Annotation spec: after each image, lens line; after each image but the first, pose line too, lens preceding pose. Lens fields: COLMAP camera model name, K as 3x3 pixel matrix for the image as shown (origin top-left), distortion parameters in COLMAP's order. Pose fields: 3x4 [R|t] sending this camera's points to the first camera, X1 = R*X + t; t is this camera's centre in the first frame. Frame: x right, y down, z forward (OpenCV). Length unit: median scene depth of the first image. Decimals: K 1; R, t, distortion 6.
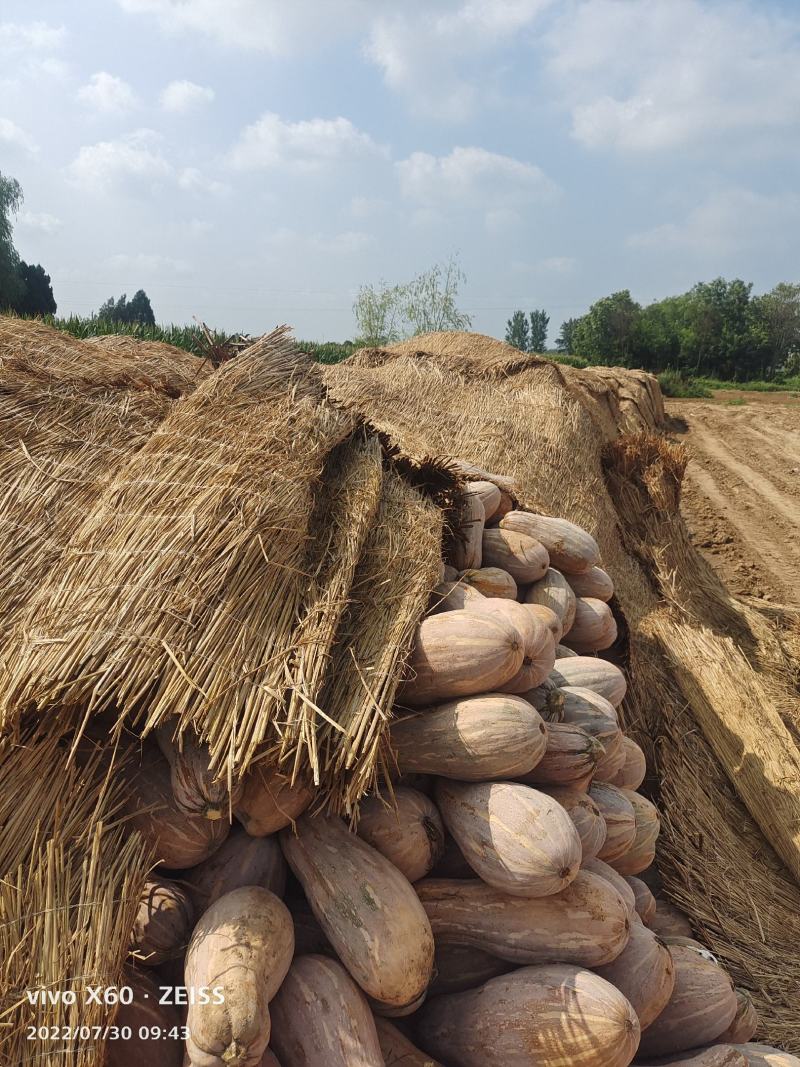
lens RADIAL K [[777.5, 0, 400.4], [0, 777.5, 537.5], [0, 0, 1]] dist [0.008902, -0.036237]
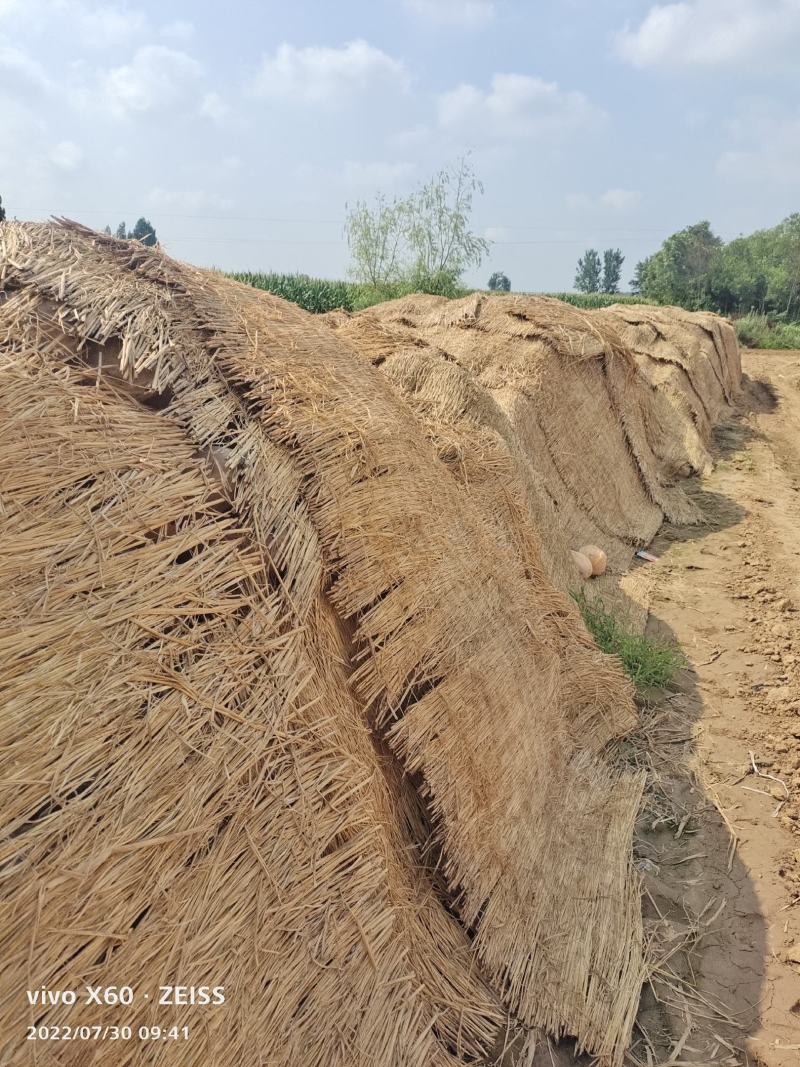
lens RADIAL K [[777.5, 0, 400.3], [0, 777.5, 529.6], [0, 0, 1]] dist [0.008902, -0.036237]
pose [[0.996297, 0.029702, -0.080689, 0.033697], [-0.024791, 0.997818, 0.061195, -0.019945], [0.082331, -0.058968, 0.994859, 0.096921]]
